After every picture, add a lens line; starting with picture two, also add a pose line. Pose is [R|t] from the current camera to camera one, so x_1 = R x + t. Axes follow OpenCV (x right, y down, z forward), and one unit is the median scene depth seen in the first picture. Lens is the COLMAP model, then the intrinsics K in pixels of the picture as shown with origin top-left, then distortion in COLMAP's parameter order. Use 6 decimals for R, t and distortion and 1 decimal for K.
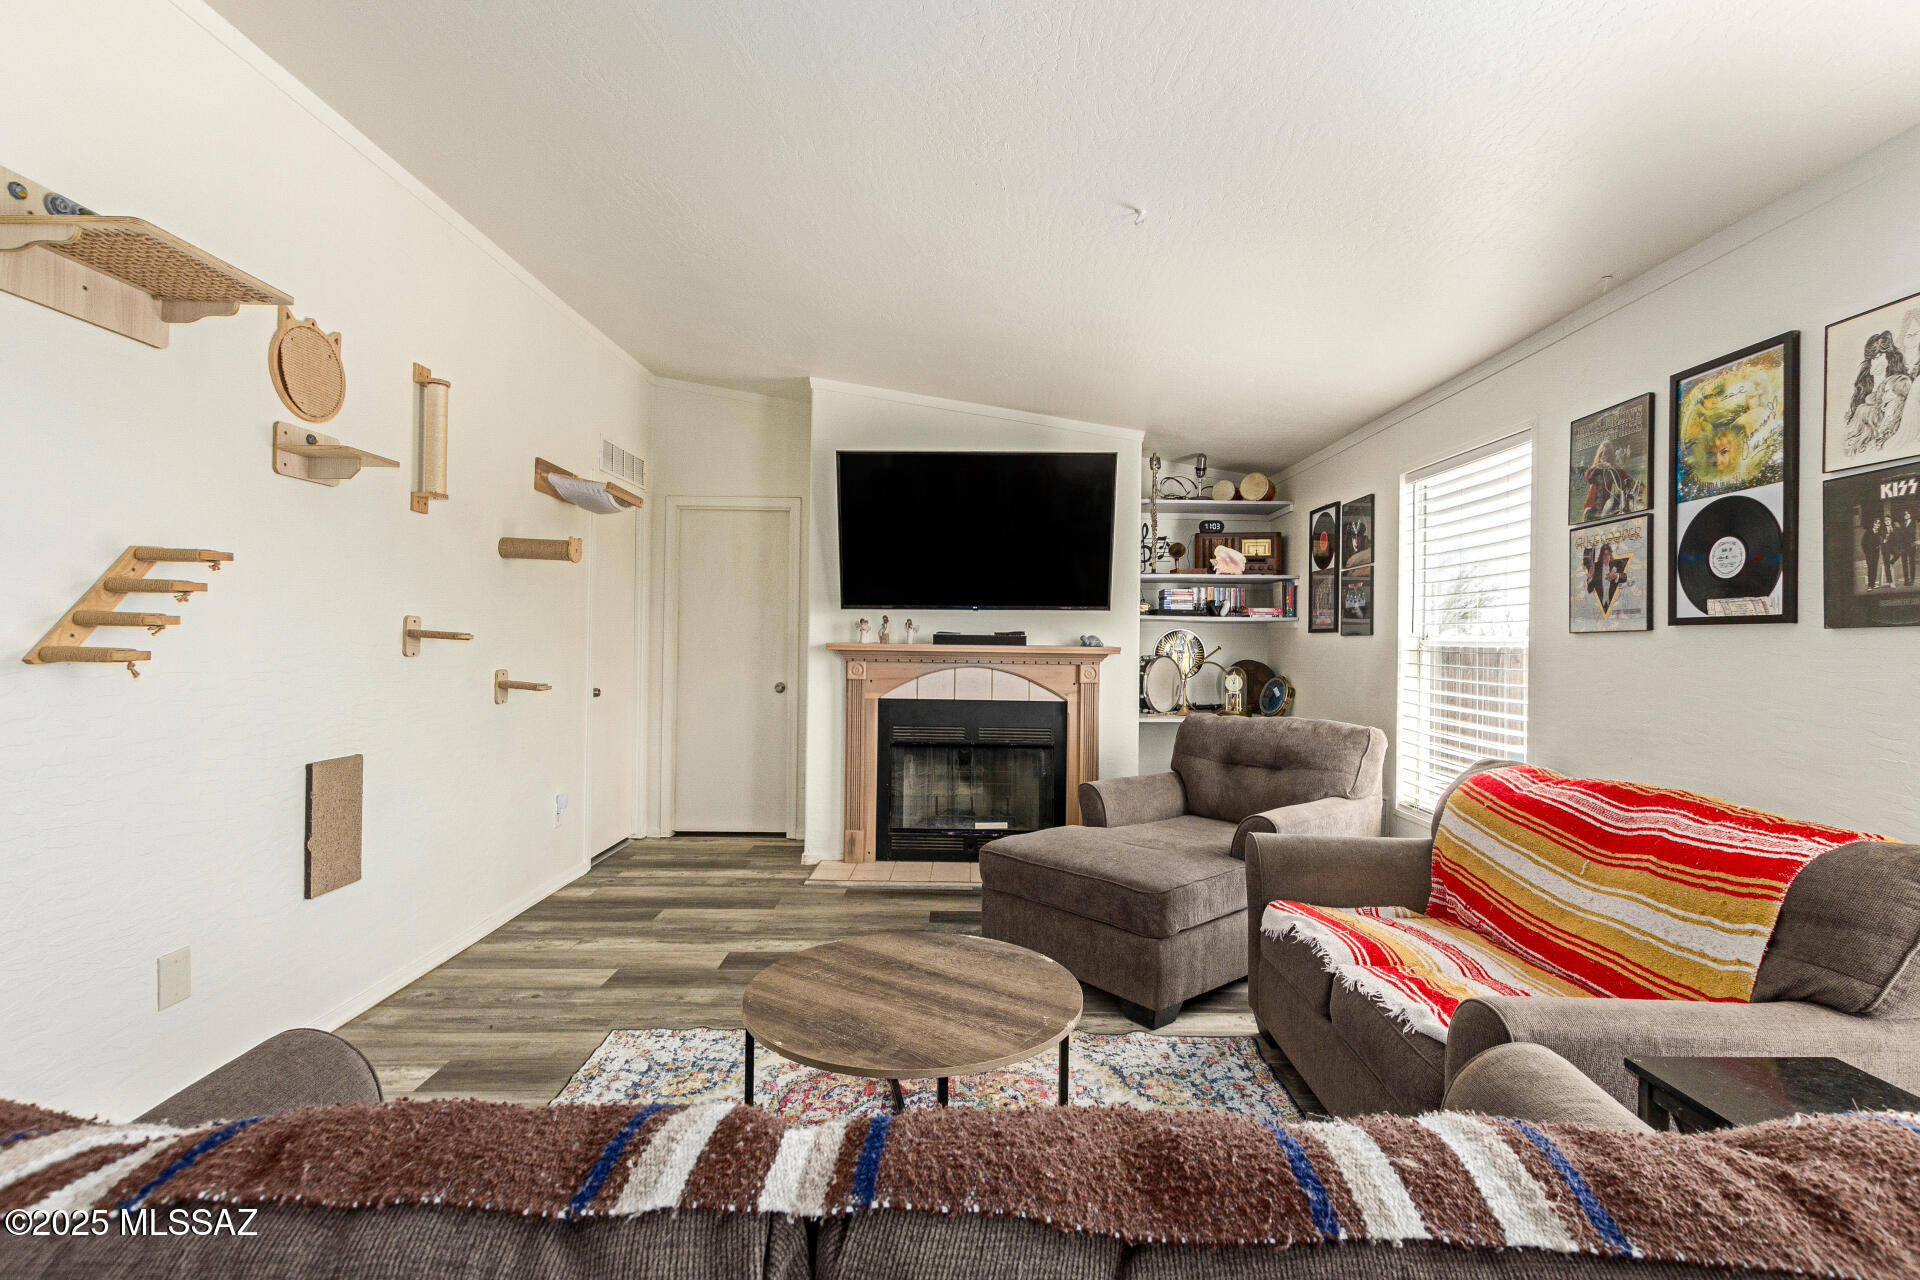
lens RADIAL K [[885.3, 0, 964.1], [0, 885.3, 634.8], [0, 0, 1]] dist [0.006087, -0.003285]
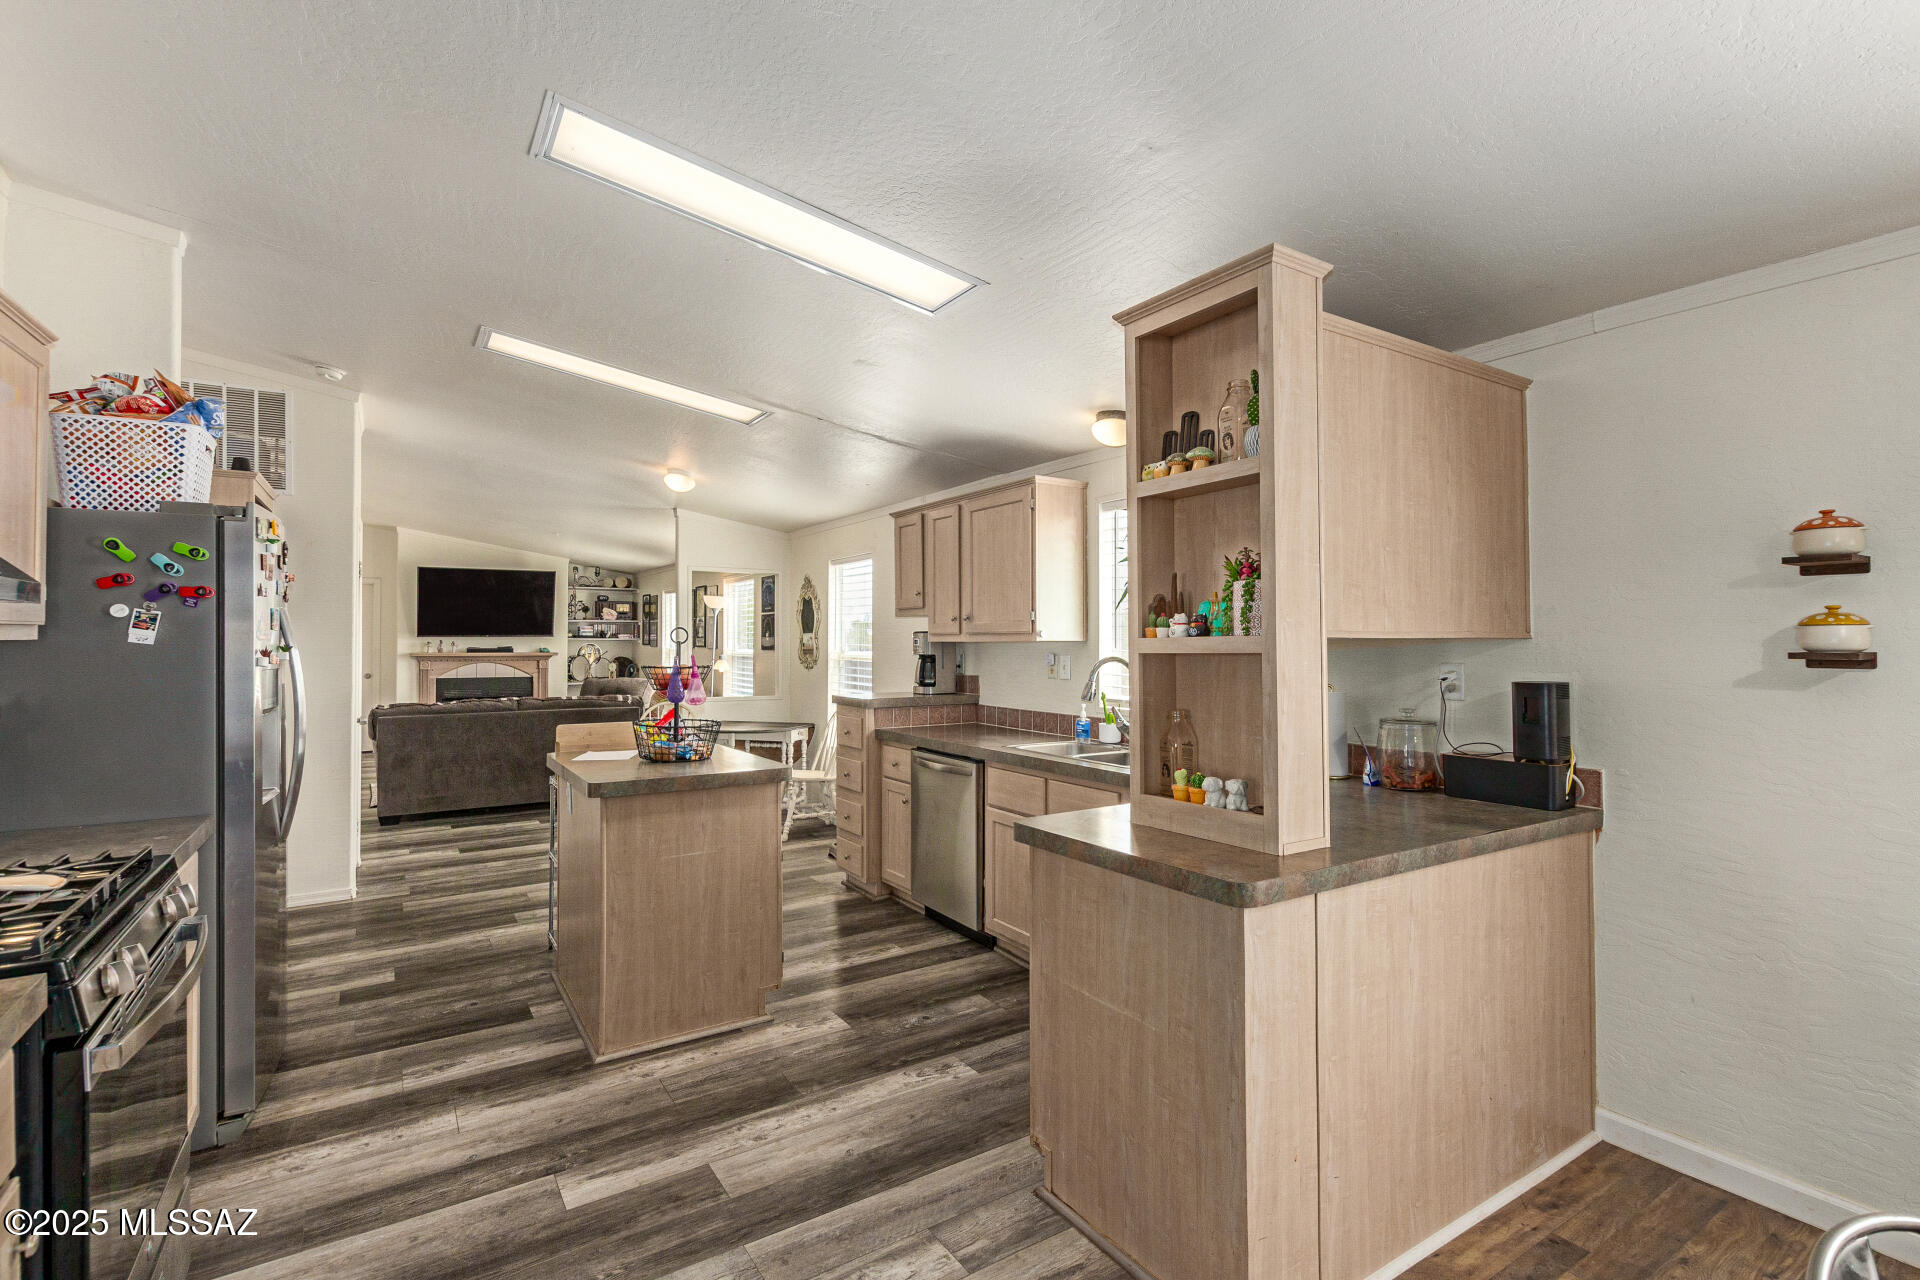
lens RADIAL K [[885.3, 0, 974.3], [0, 885.3, 630.6], [0, 0, 1]] dist [0.006087, -0.003285]
pose [[0.833133, -0.005349, 0.553047, -0.242382], [0.003823, 0.999985, 0.003913, -0.058226], [-0.553060, -0.001146, 0.833141, -1.865783]]
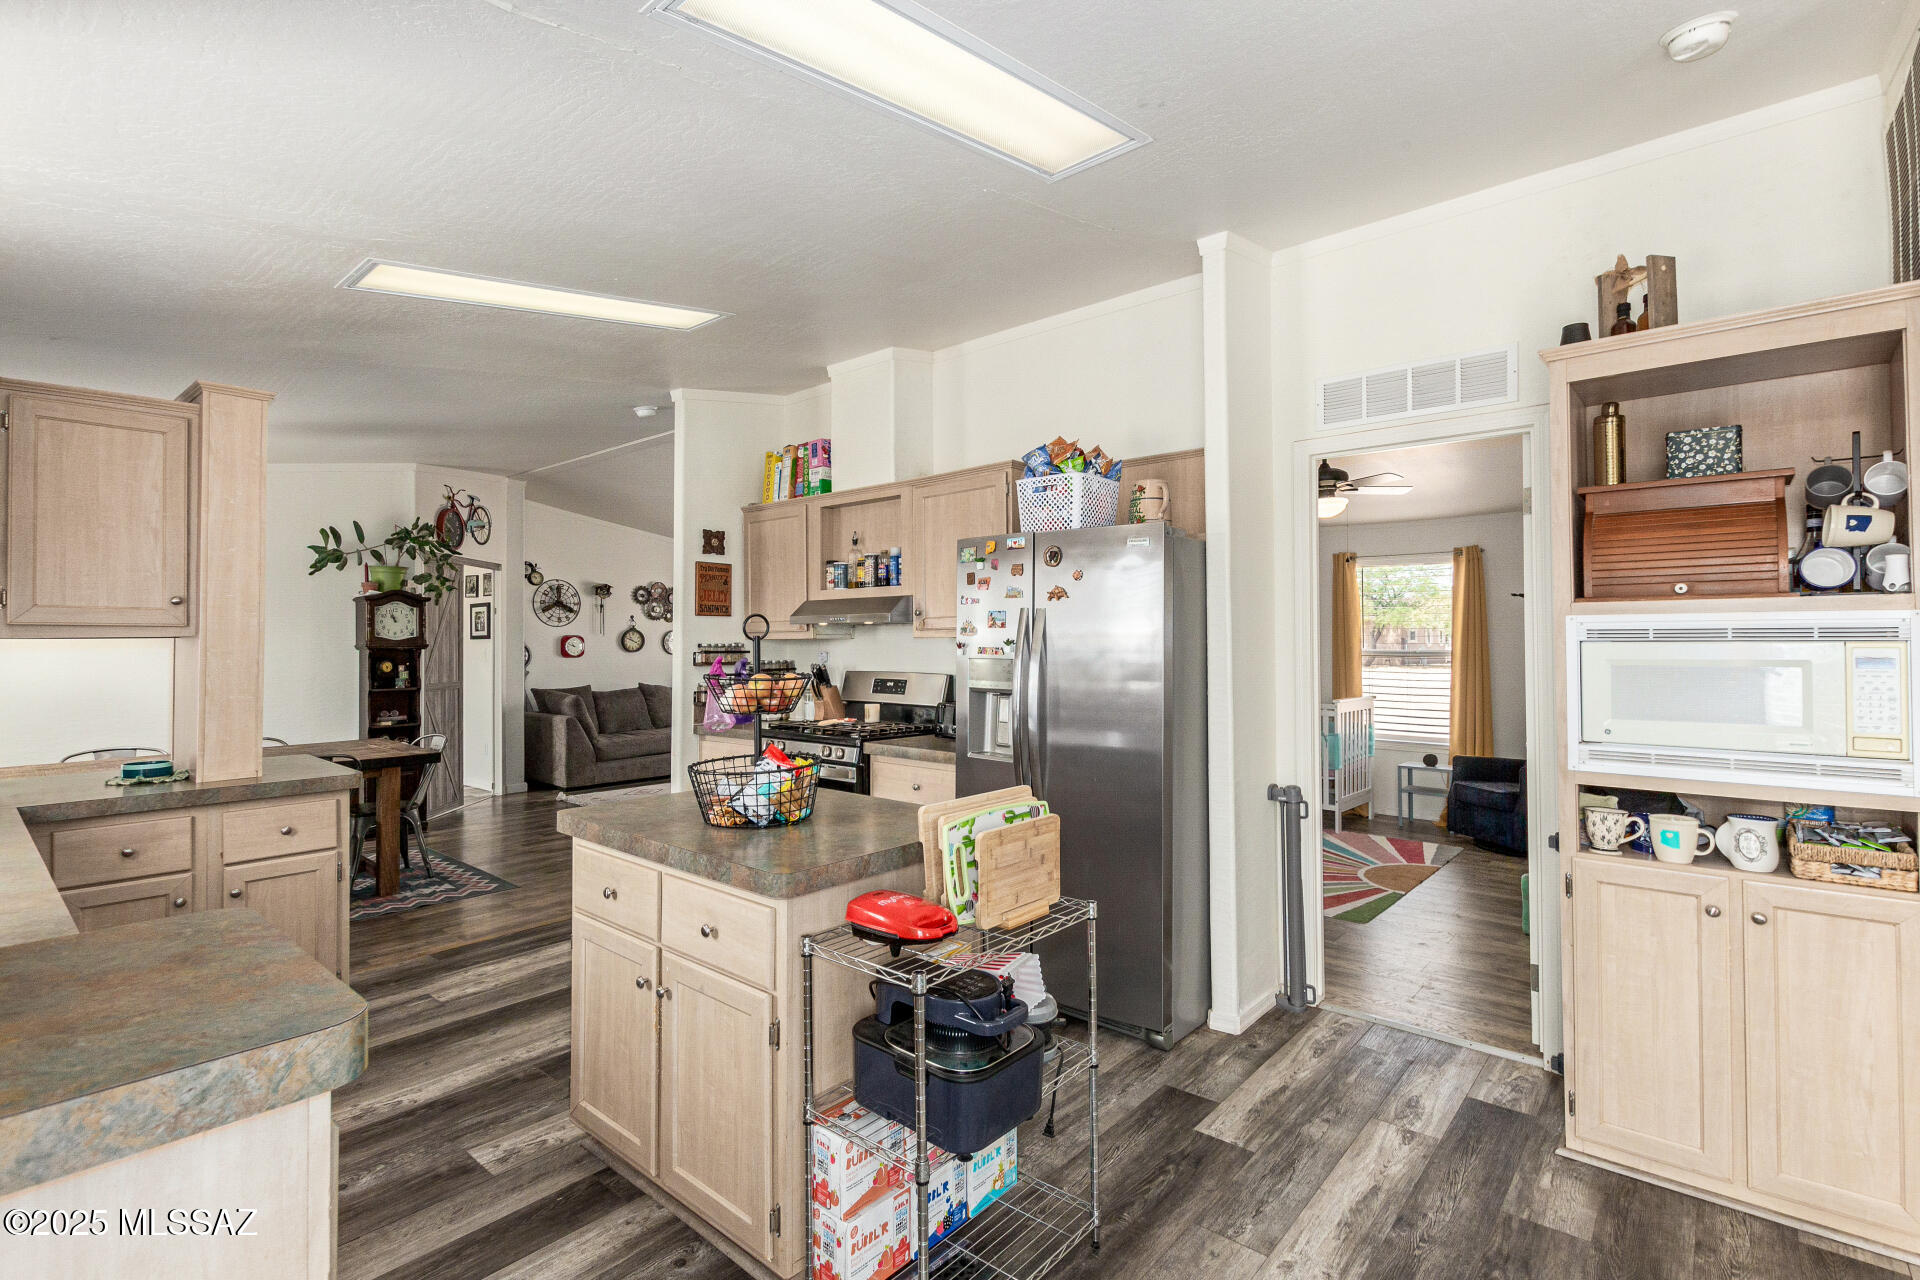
lens RADIAL K [[885.3, 0, 958.8], [0, 885.3, 629.9], [0, 0, 1]] dist [0.006087, -0.003285]
pose [[-0.654282, -0.018132, -0.756034, 0.340357], [0.006441, 0.999543, -0.029546, -0.030987], [0.756224, -0.024201, -0.653866, -0.504165]]
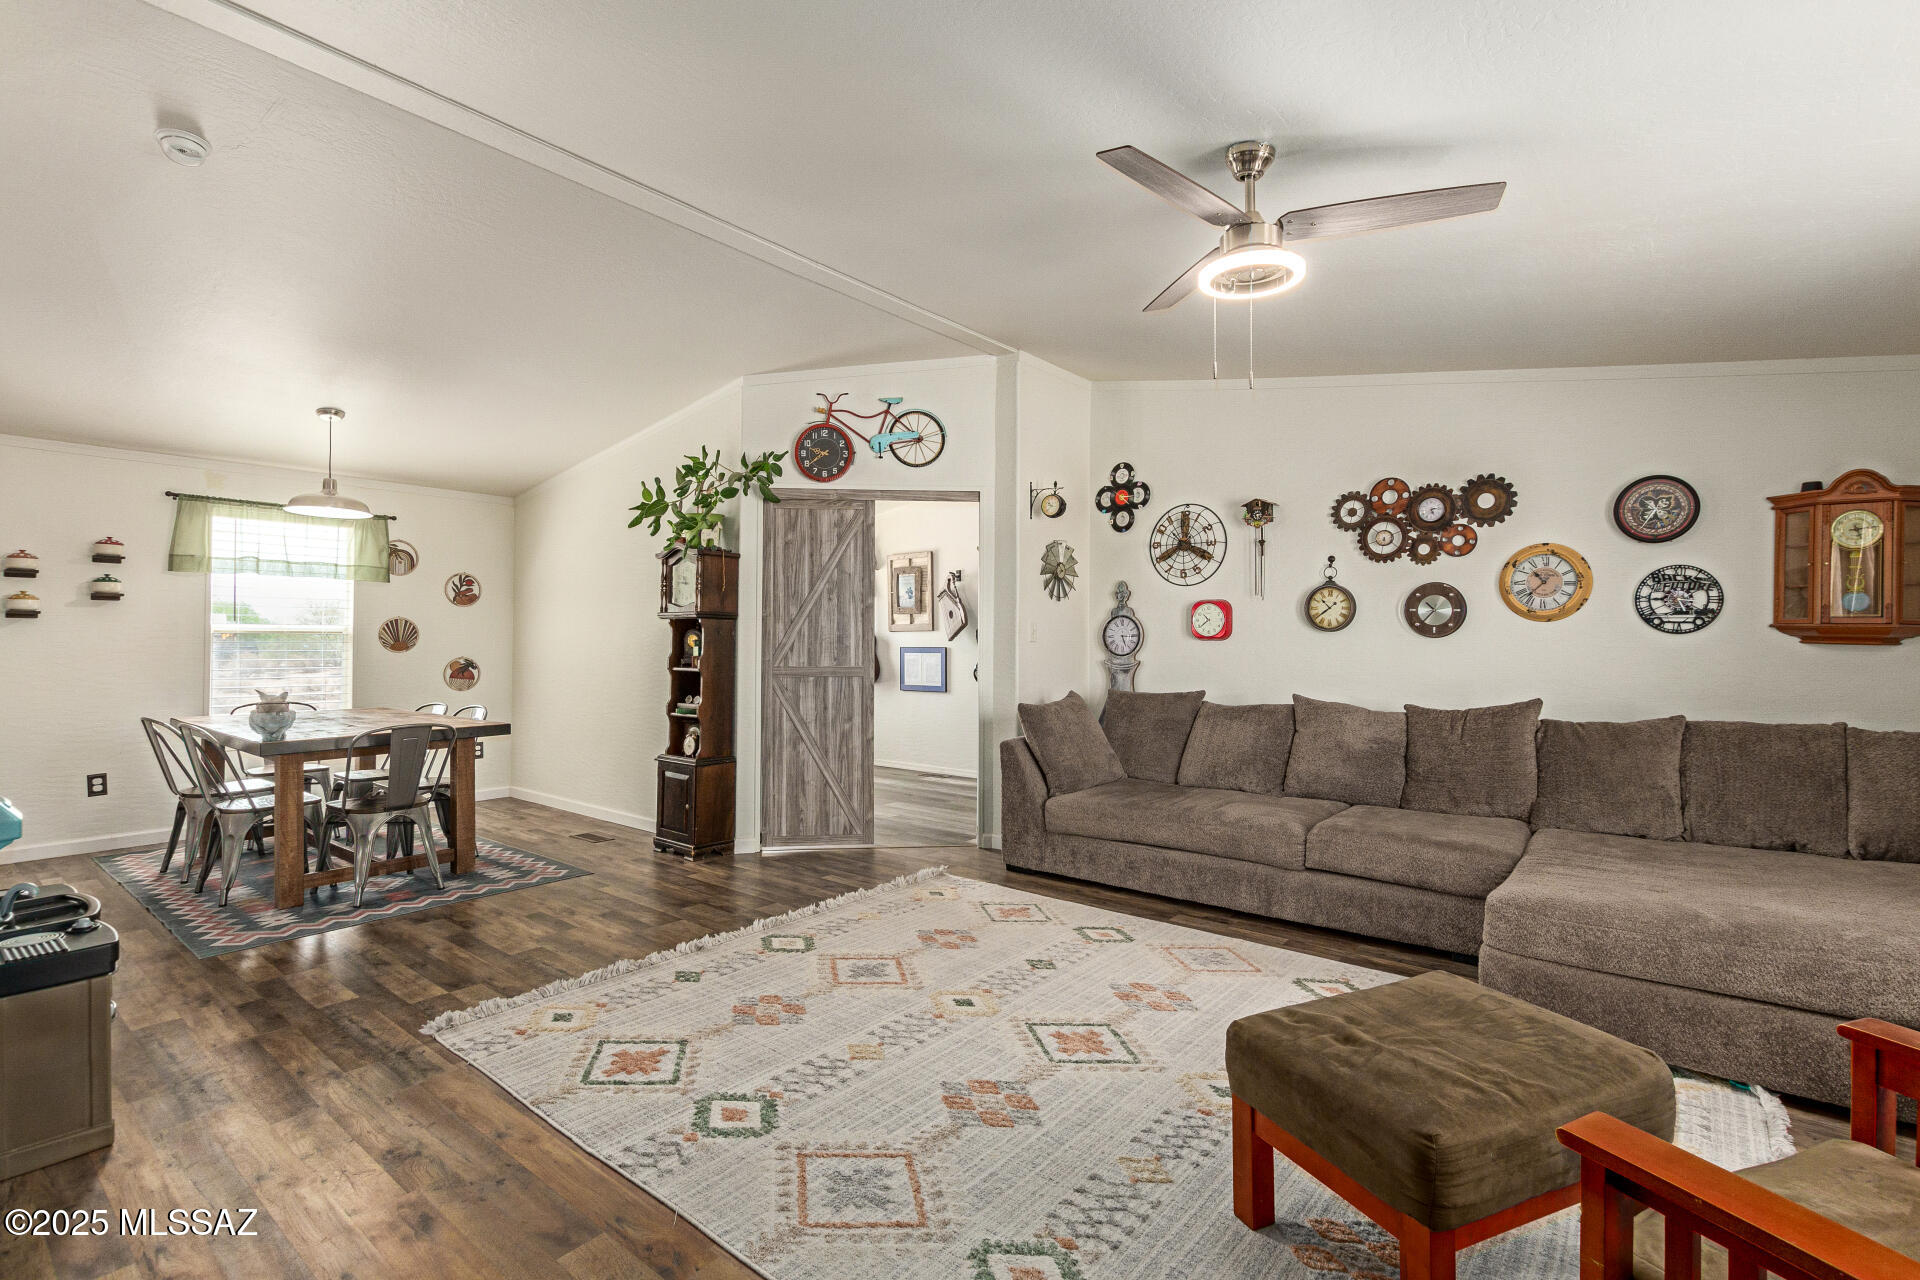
lens RADIAL K [[885.3, 0, 969.7], [0, 885.3, 629.7], [0, 0, 1]] dist [0.006087, -0.003285]
pose [[-0.783713, -0.007481, 0.621078, -1.282488], [-0.019295, 0.999738, -0.012304, -0.026433], [-0.620823, -0.021627, -0.783652, -1.571115]]
